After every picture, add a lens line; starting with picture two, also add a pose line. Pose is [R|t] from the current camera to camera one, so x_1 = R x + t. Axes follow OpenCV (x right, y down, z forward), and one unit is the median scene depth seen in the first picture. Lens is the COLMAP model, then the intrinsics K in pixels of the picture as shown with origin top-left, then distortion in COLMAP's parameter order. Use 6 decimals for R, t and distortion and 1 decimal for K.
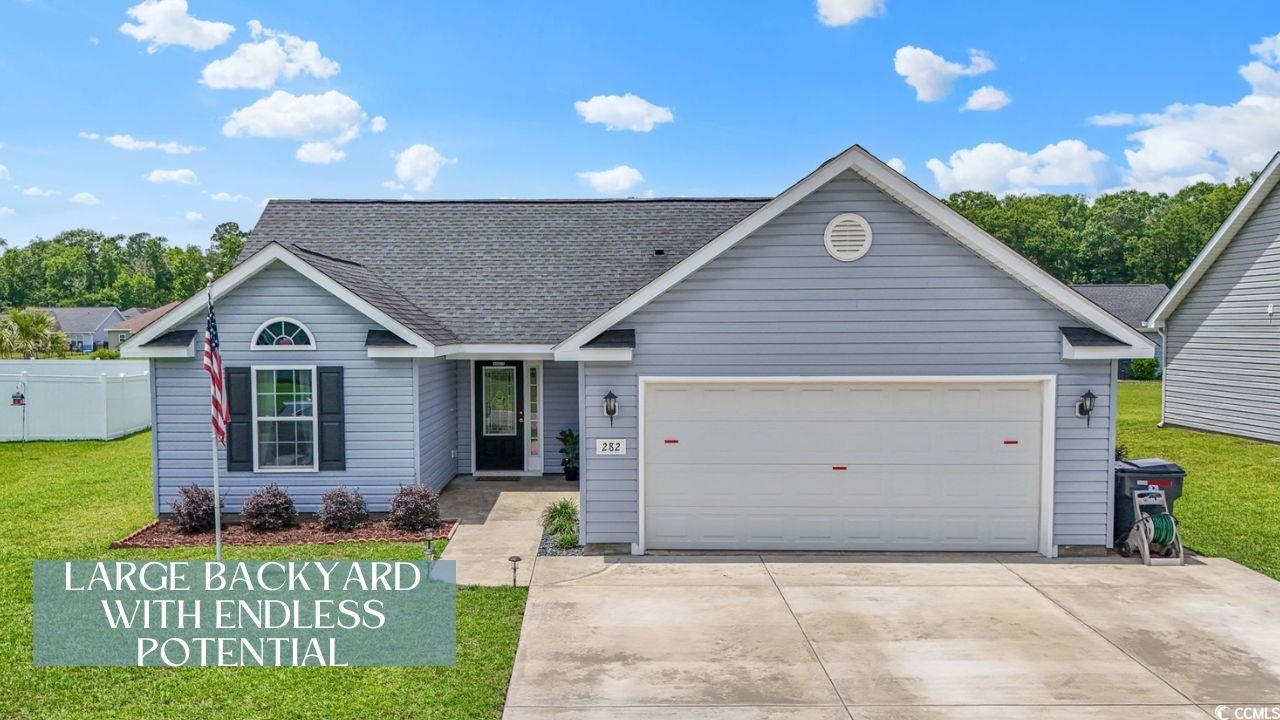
lens RADIAL K [[1066.7, 0, 629.0], [0, 1066.7, 385.7], [0, 0, 1]] dist [0.035515, -0.008637]
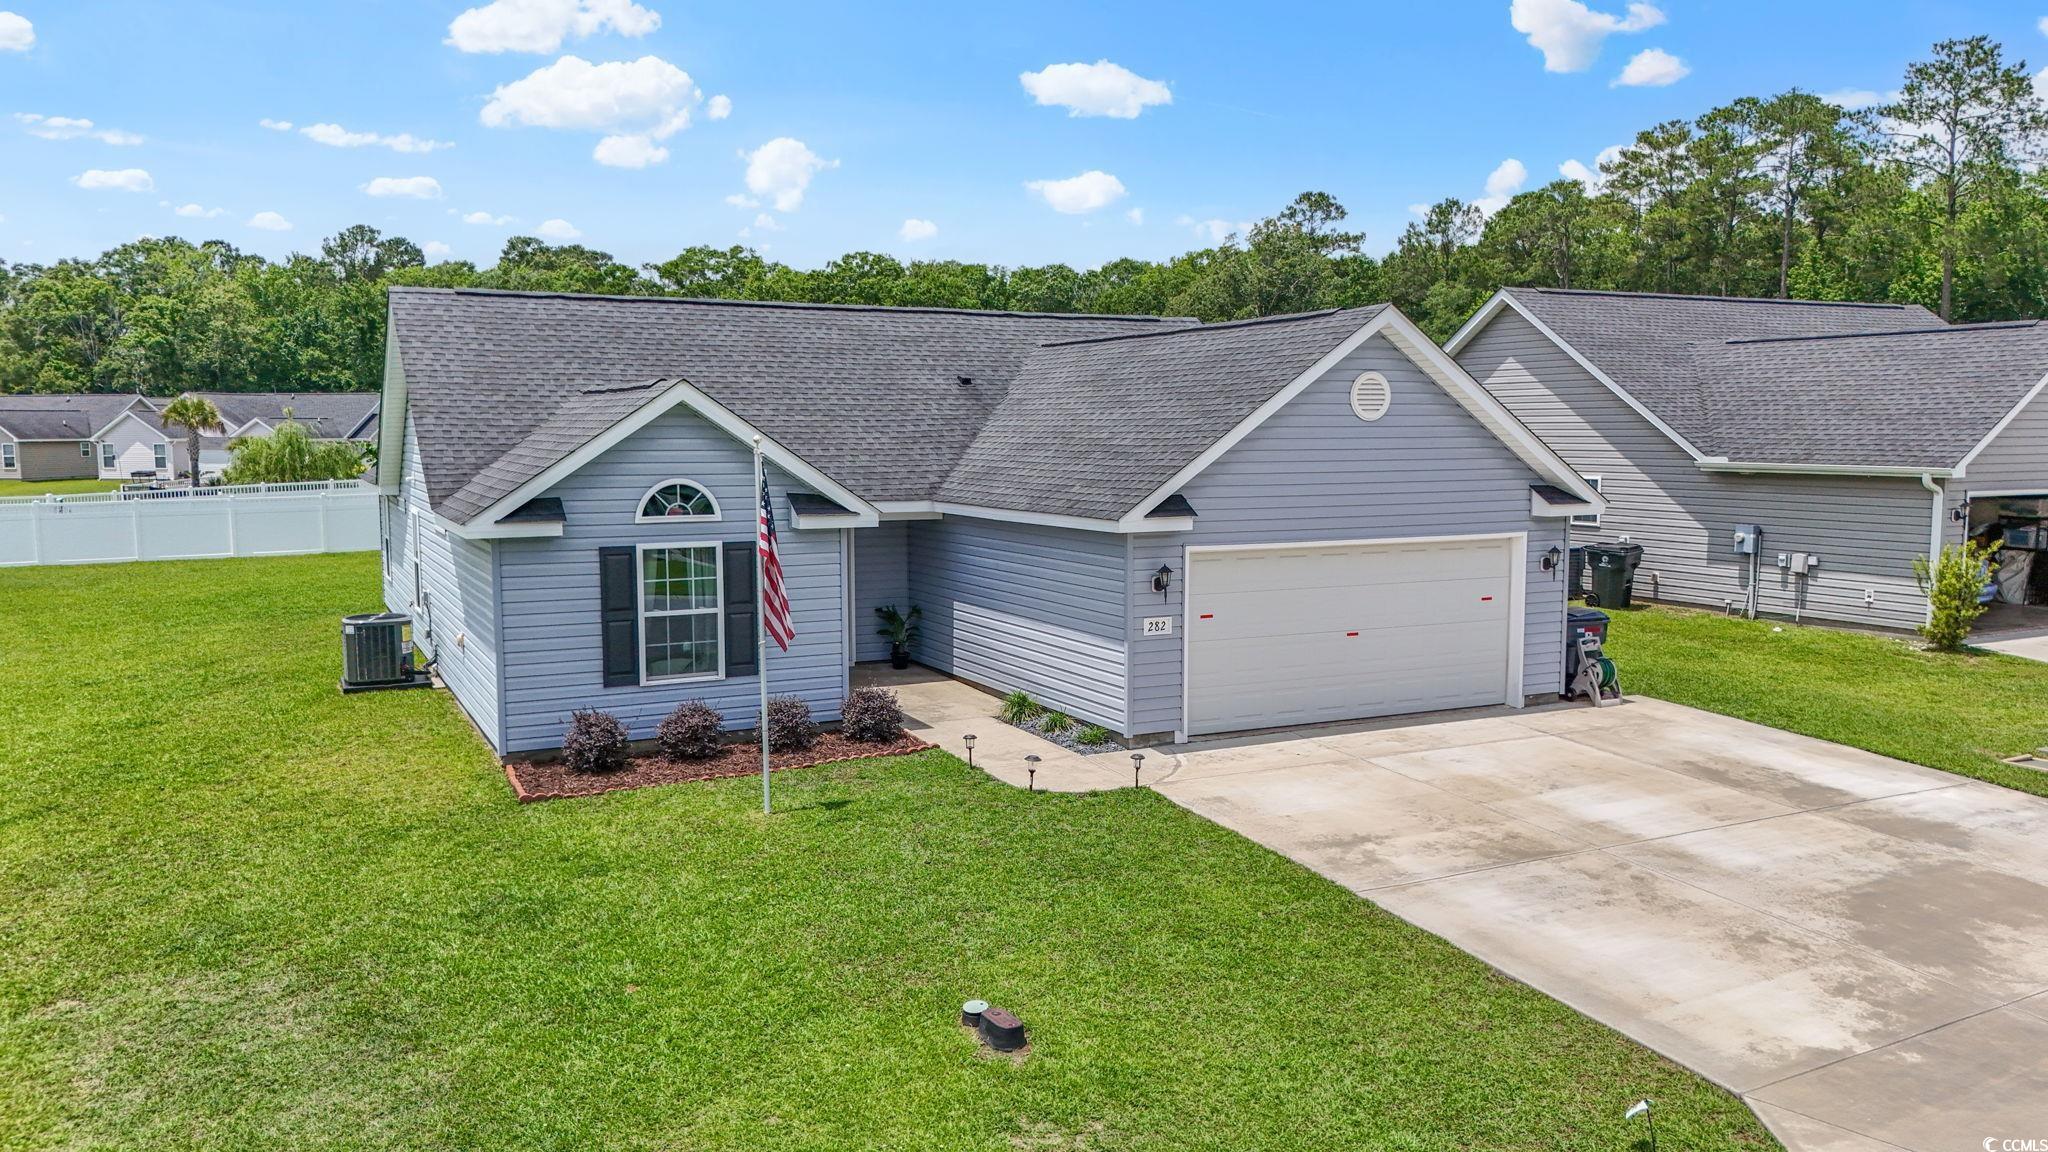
lens RADIAL K [[1507.2, 0, 1041.3], [0, 1507.2, 575.9], [0, 0, 1]] dist [0.015674, -0.003366]
pose [[0.886805, -0.042333, 0.460201, -0.589252], [0.021252, 0.998478, 0.050894, -0.044190], [-0.461655, -0.035353, 0.886355, -0.065156]]
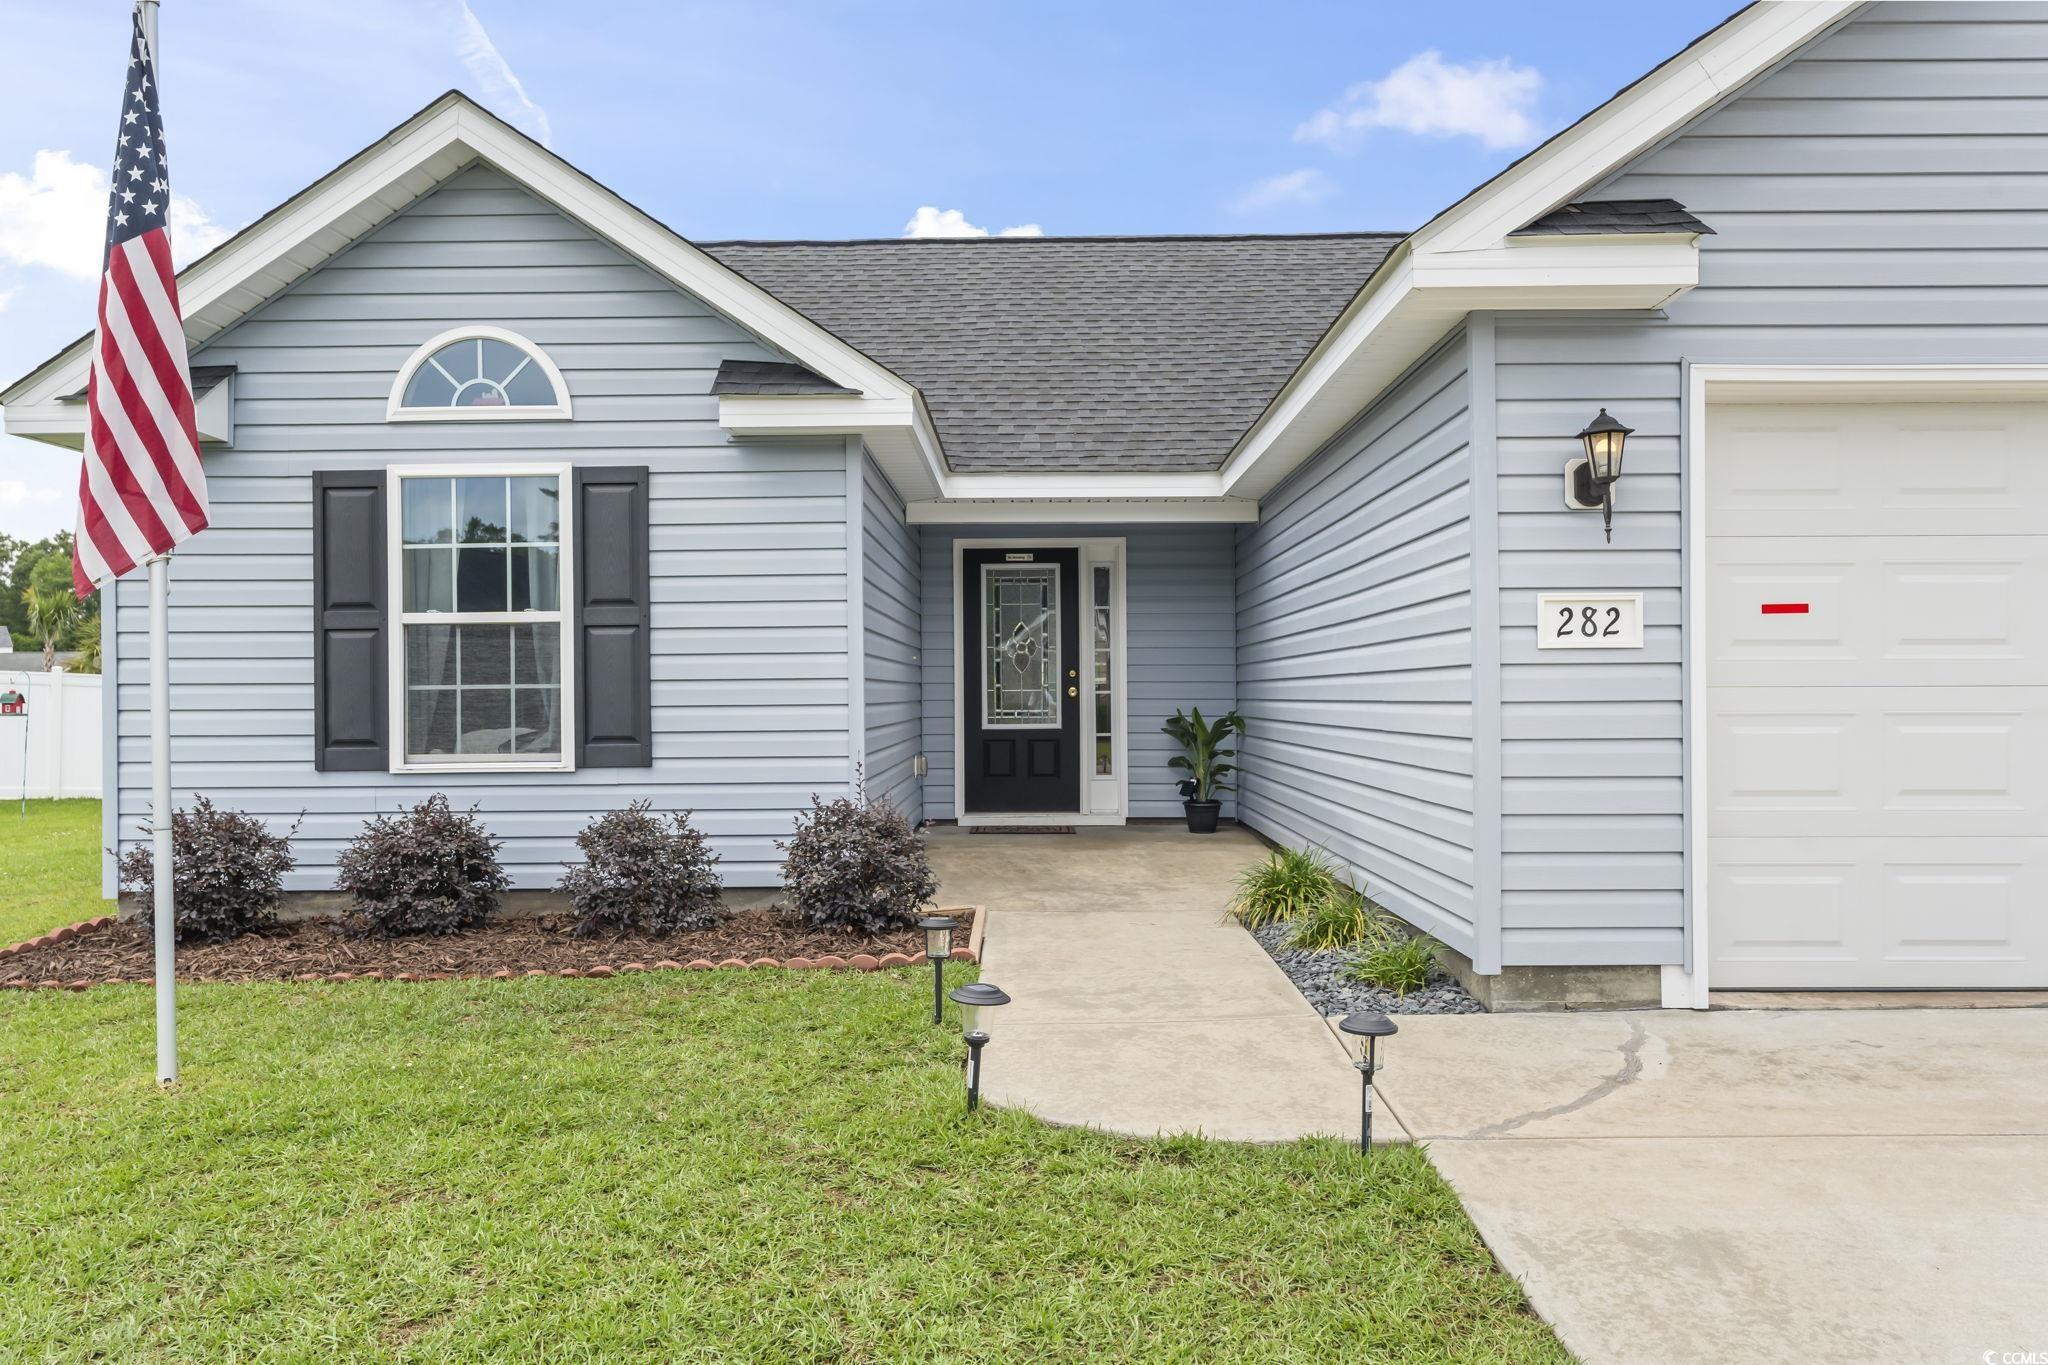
lens RADIAL K [[1486.4, 0, 1035.5], [0, 1486.4, 685.4], [0, 0, 1]] dist [-0.003492, 0.001951]
pose [[0.999867, -0.005198, -0.015446, -0.134534], [0.004181, 0.997863, -0.065201, 0.085568], [0.015752, 0.065128, 0.997753, 0.525357]]
